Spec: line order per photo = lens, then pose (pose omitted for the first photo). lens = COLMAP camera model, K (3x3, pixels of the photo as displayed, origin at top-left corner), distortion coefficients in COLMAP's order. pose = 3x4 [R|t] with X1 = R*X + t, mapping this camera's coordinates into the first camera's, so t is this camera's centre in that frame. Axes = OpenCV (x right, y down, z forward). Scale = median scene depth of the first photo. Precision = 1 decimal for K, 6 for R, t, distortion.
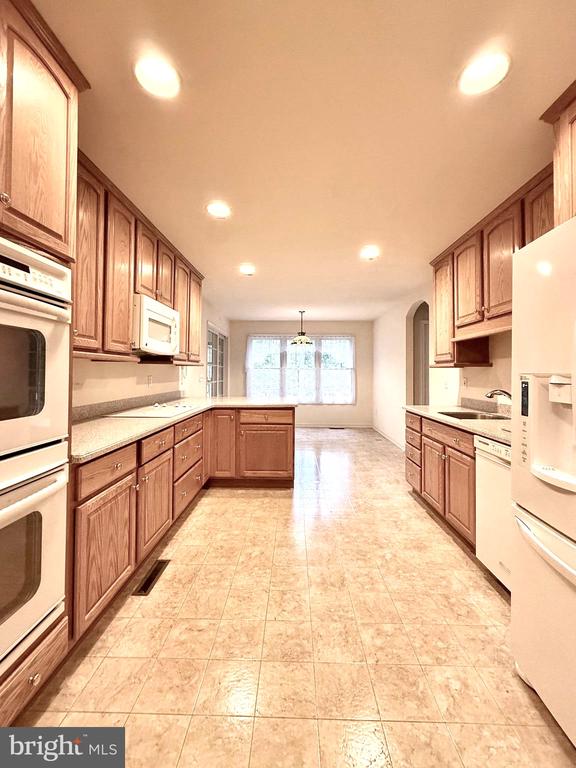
lens RADIAL K [[306.8, 0, 288.0], [0, 306.8, 384.0], [0, 0, 1]] dist [0.001771, 0.000493]
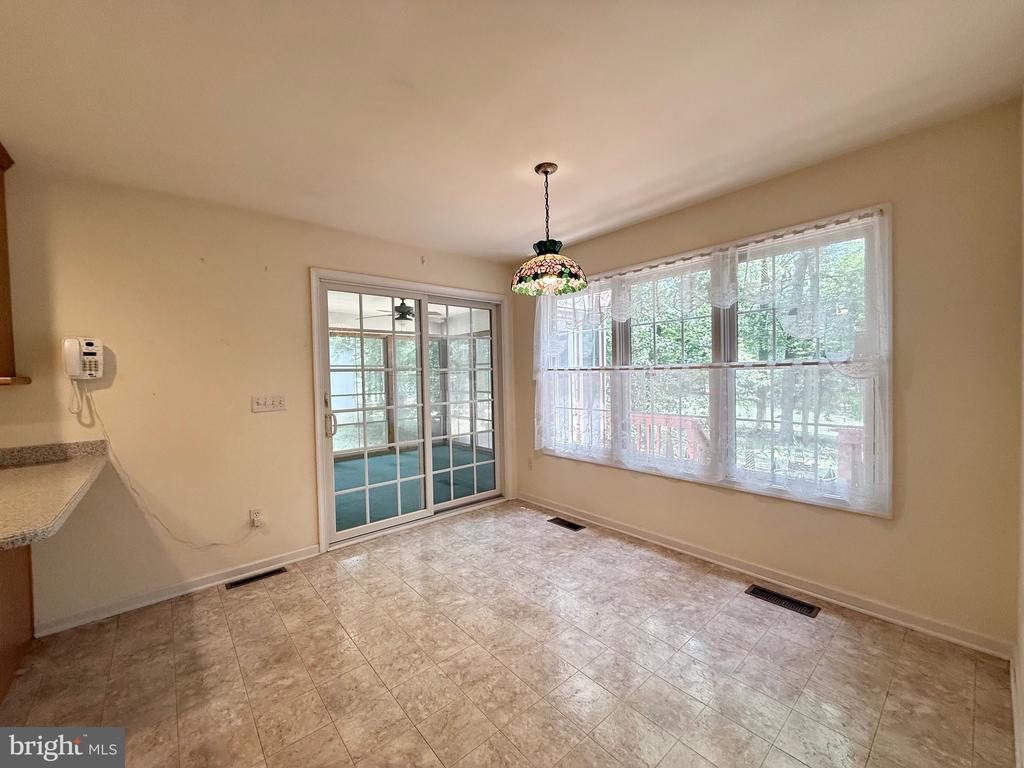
lens RADIAL K [[409.1, 0, 508.7], [0, 409.1, 384.6], [0, 0, 1]] dist [0.001771, 0.000493]
pose [[0.654640, -0.005689, -0.755919, 0.802252], [0.001850, 0.999981, -0.005924, 0.004377], [0.755938, 0.002480, 0.654638, -0.019152]]
